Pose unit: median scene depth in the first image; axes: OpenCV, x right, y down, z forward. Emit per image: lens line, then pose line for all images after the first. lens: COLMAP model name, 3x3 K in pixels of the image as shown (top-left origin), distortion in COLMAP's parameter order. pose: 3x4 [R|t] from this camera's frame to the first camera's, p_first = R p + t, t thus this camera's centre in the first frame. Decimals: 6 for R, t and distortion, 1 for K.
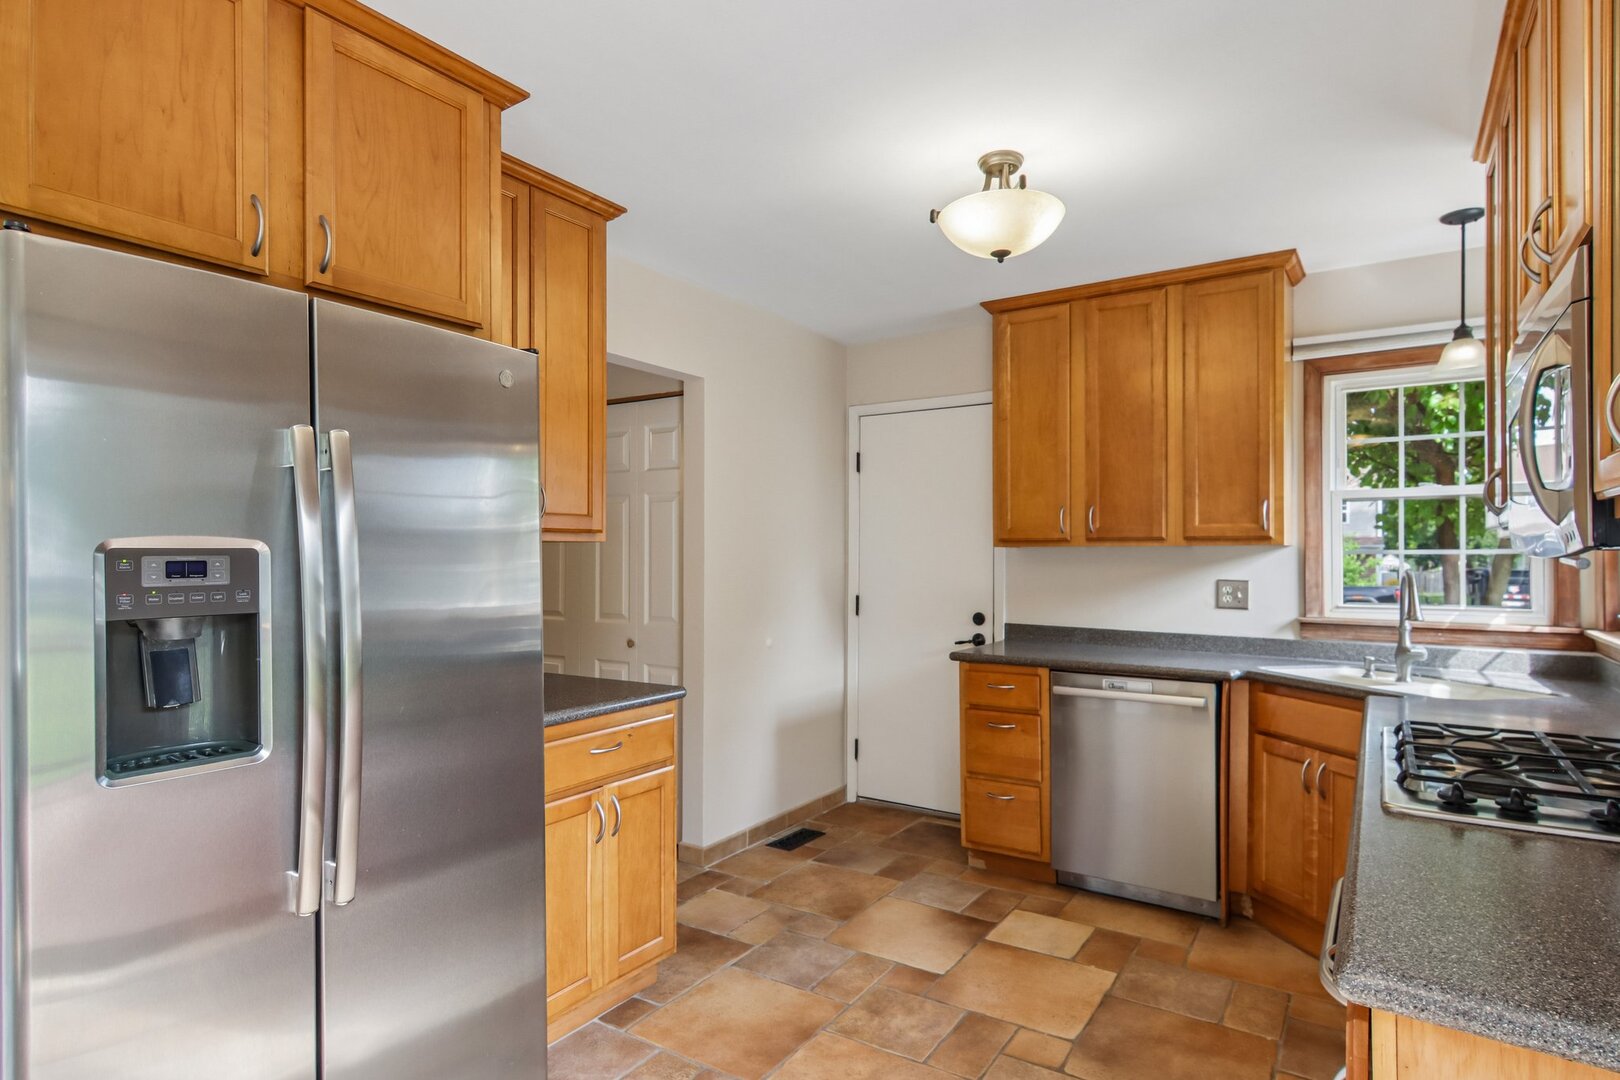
lens RADIAL K [[833.8, 0, 848.4], [0, 833.8, 556.7], [0, 0, 1]] dist [0.021695, -0.005192]
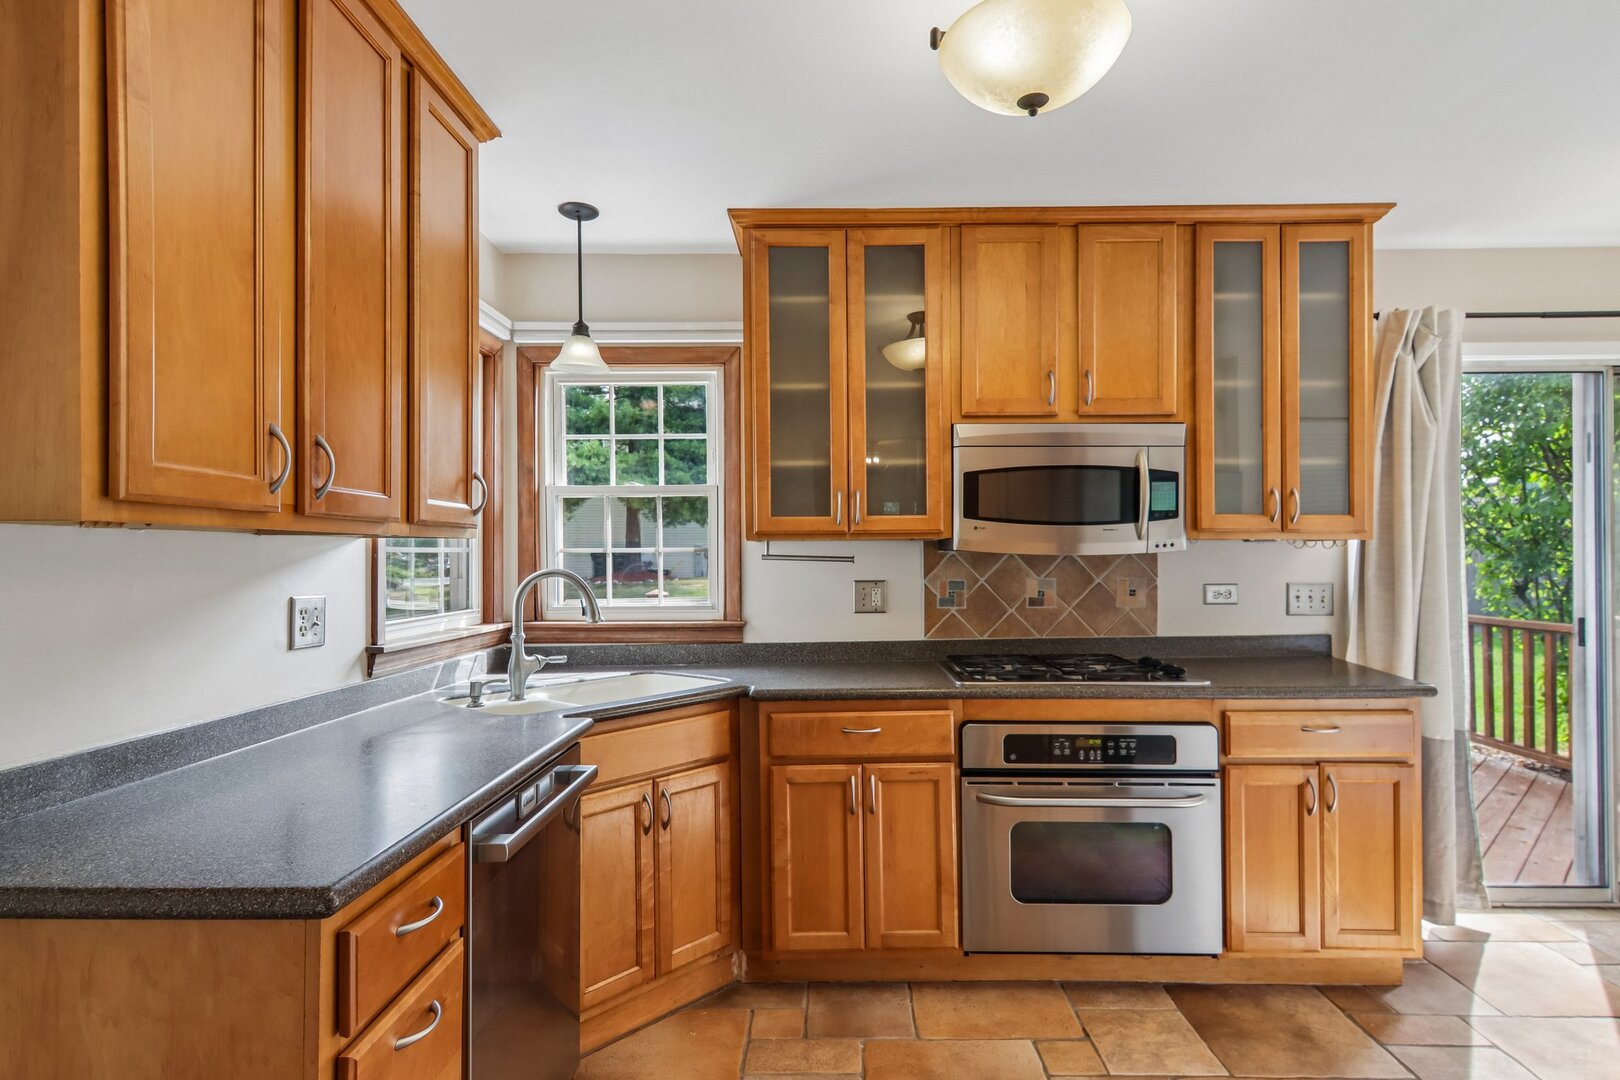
lens RADIAL K [[833.8, 0, 832.6], [0, 833.8, 554.8], [0, 0, 1]] dist [0.021695, -0.005192]
pose [[-0.533984, 0.004577, 0.845482, -0.240551], [-0.002324, 0.999974, -0.006881, 0.003367], [-0.845492, -0.005639, -0.533959, 1.167630]]
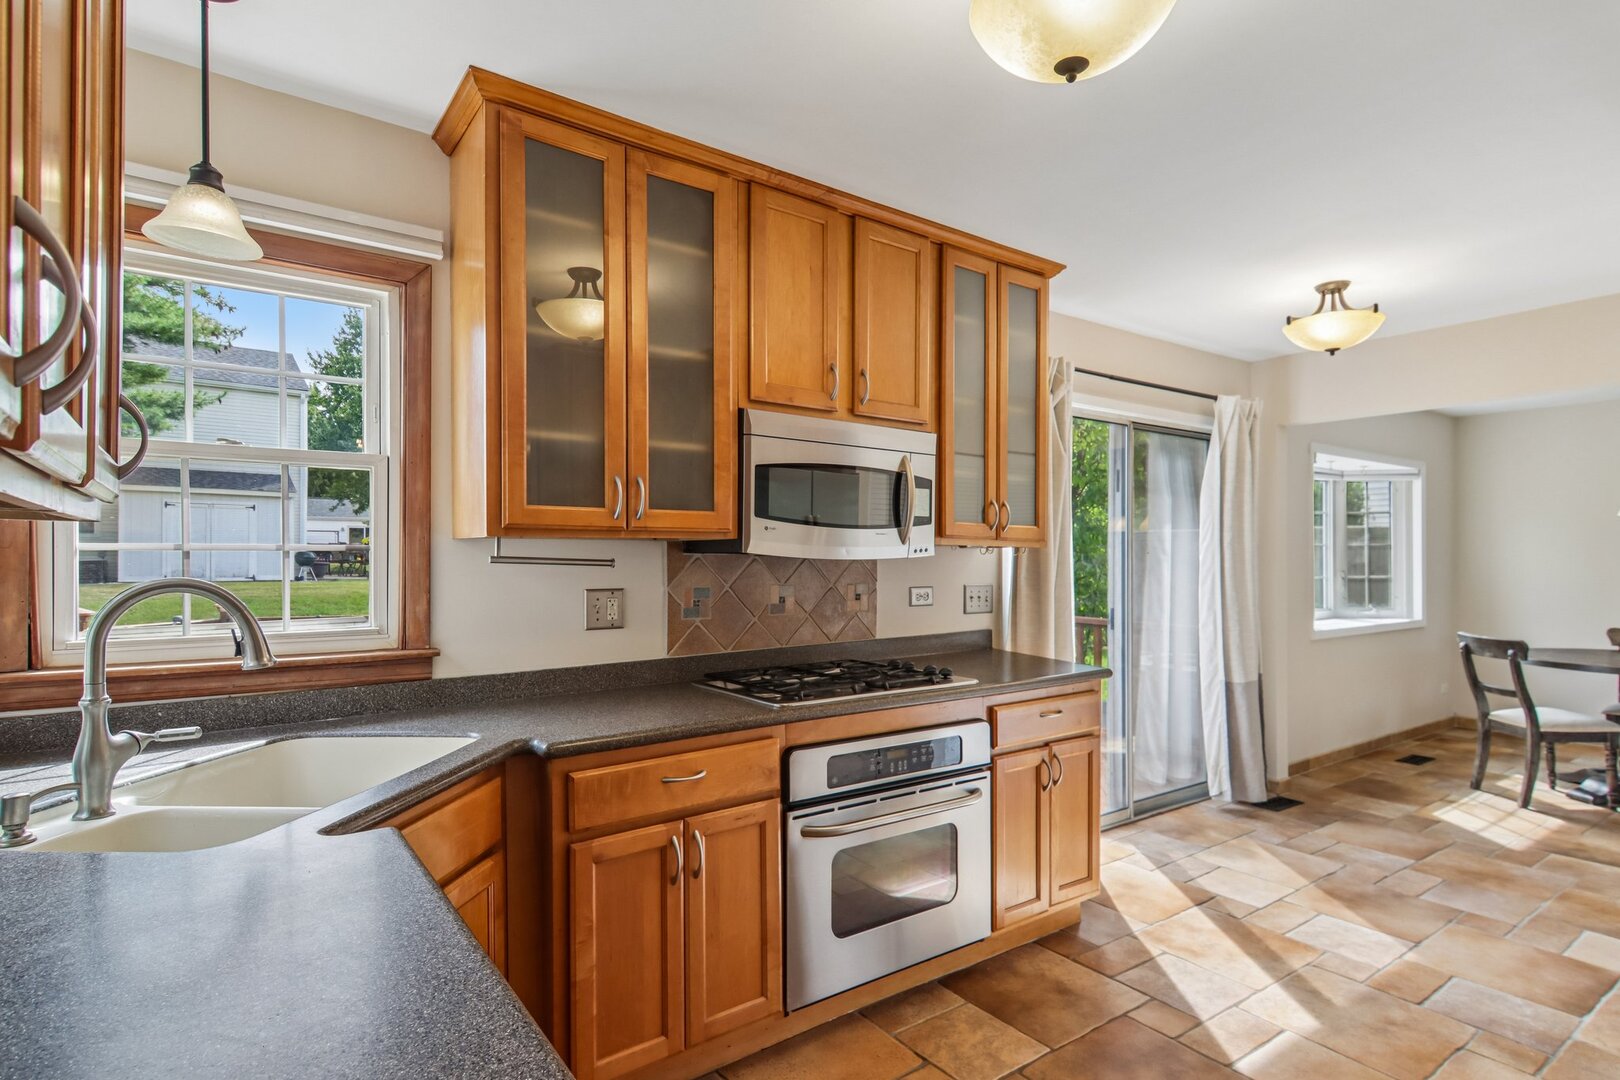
lens RADIAL K [[833.8, 0, 833.1], [0, 833.8, 558.3], [0, 0, 1]] dist [0.021695, -0.005192]
pose [[-0.933640, -0.002501, 0.358204, 0.090649], [-0.005496, 0.999958, -0.007343, 0.002096], [-0.358170, -0.008825, -0.933615, 1.277959]]
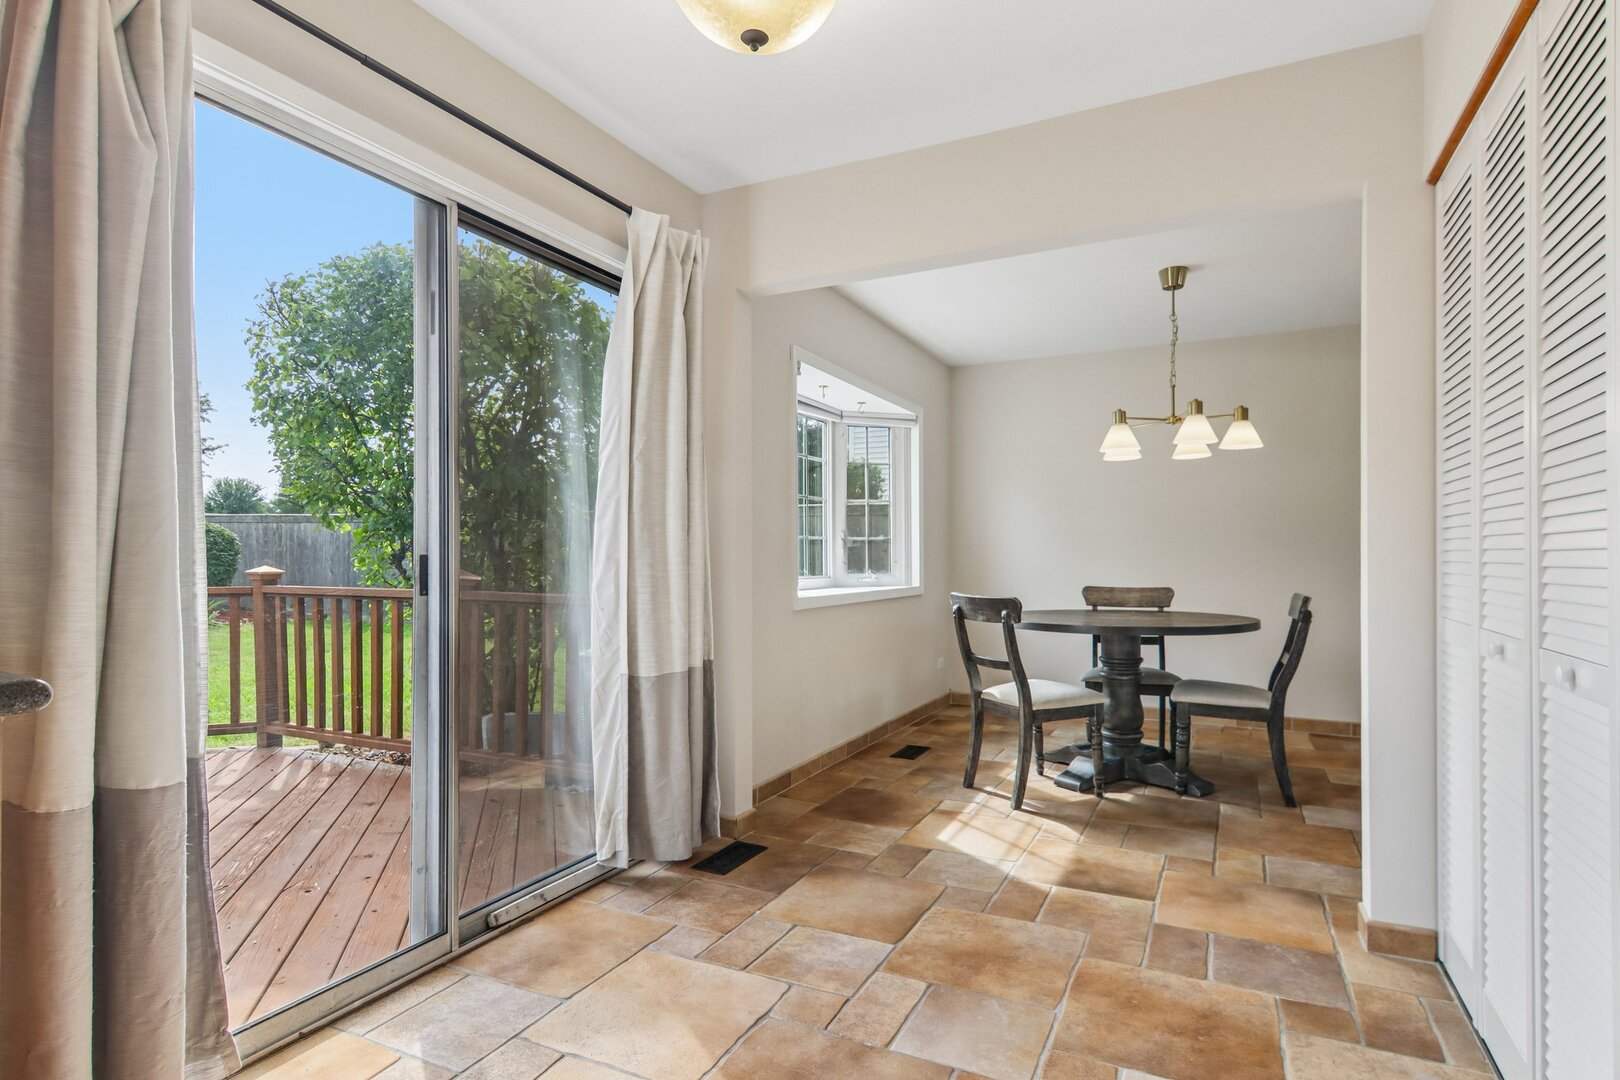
lens RADIAL K [[833.8, 0, 828.7], [0, 833.8, 558.8], [0, 0, 1]] dist [0.021695, -0.005192]
pose [[-0.992770, 0.000755, -0.120033, -0.110731], [0.001485, 0.999981, -0.005994, 0.081073], [0.120026, -0.006129, -0.992752, 0.583053]]
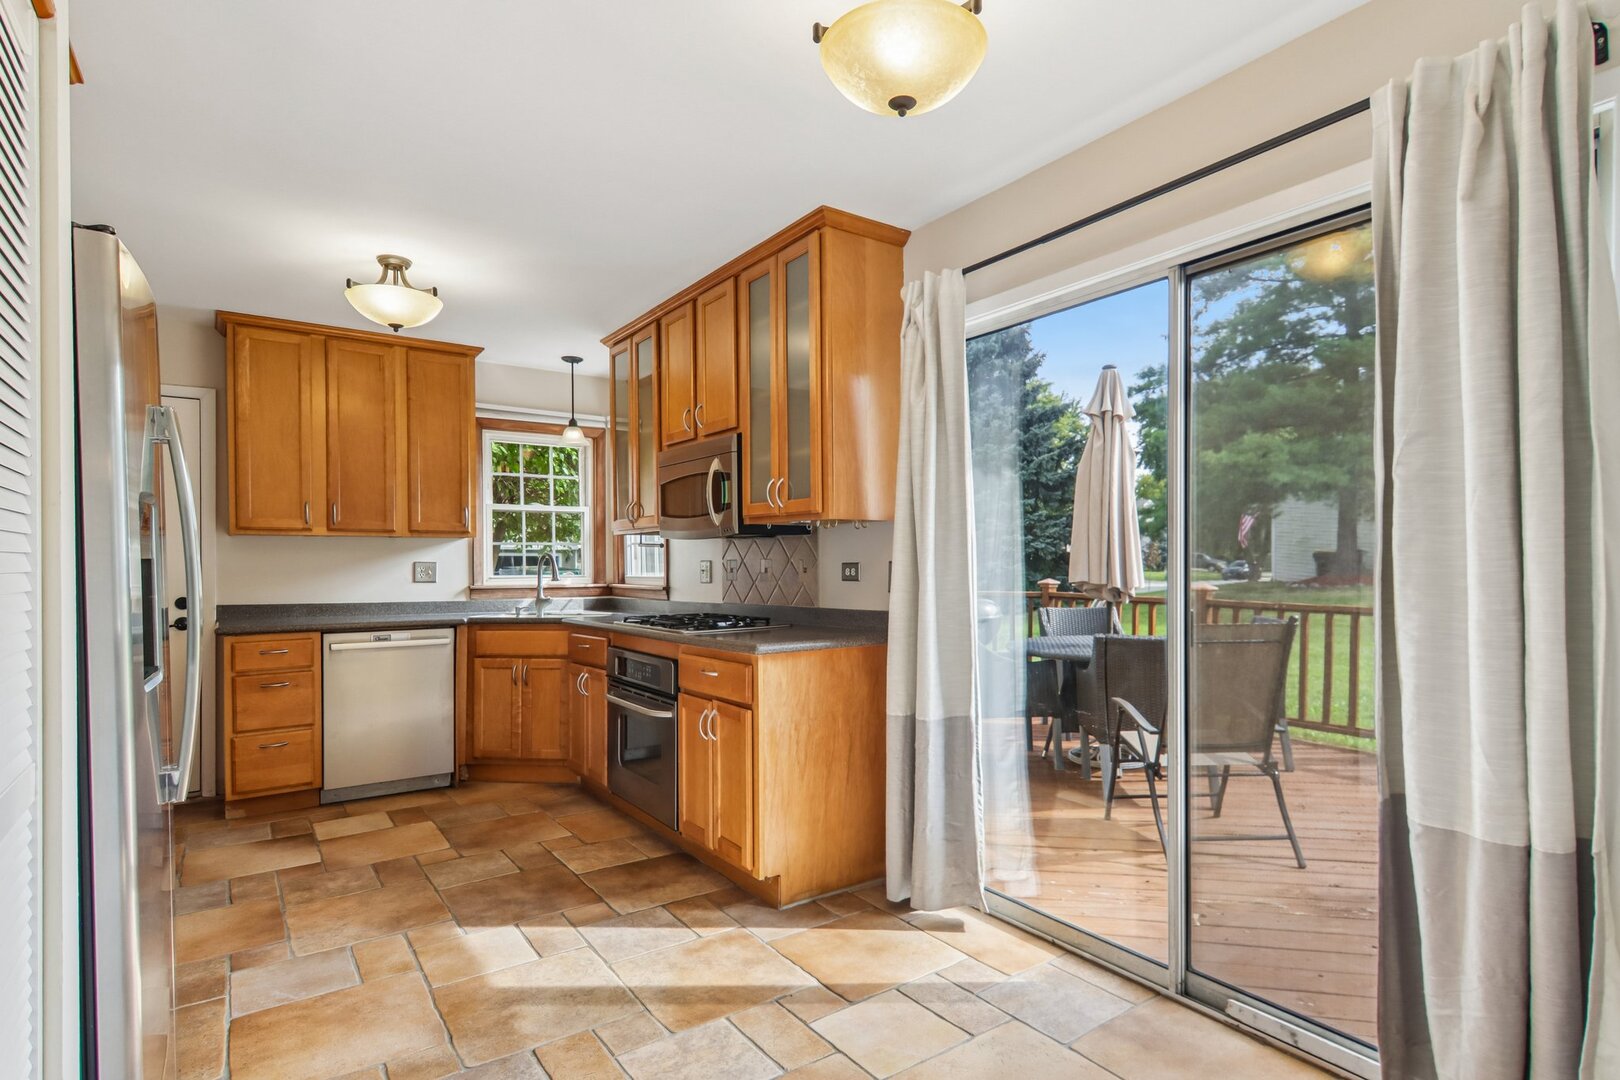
lens RADIAL K [[833.8, 0, 824.5], [0, 833.8, 557.9], [0, 0, 1]] dist [0.021695, -0.005192]
pose [[0.372252, 0.005772, 0.928114, -0.698036], [-0.004029, 0.999981, -0.004603, 0.029666], [-0.928123, -0.002026, 0.372269, -0.172918]]
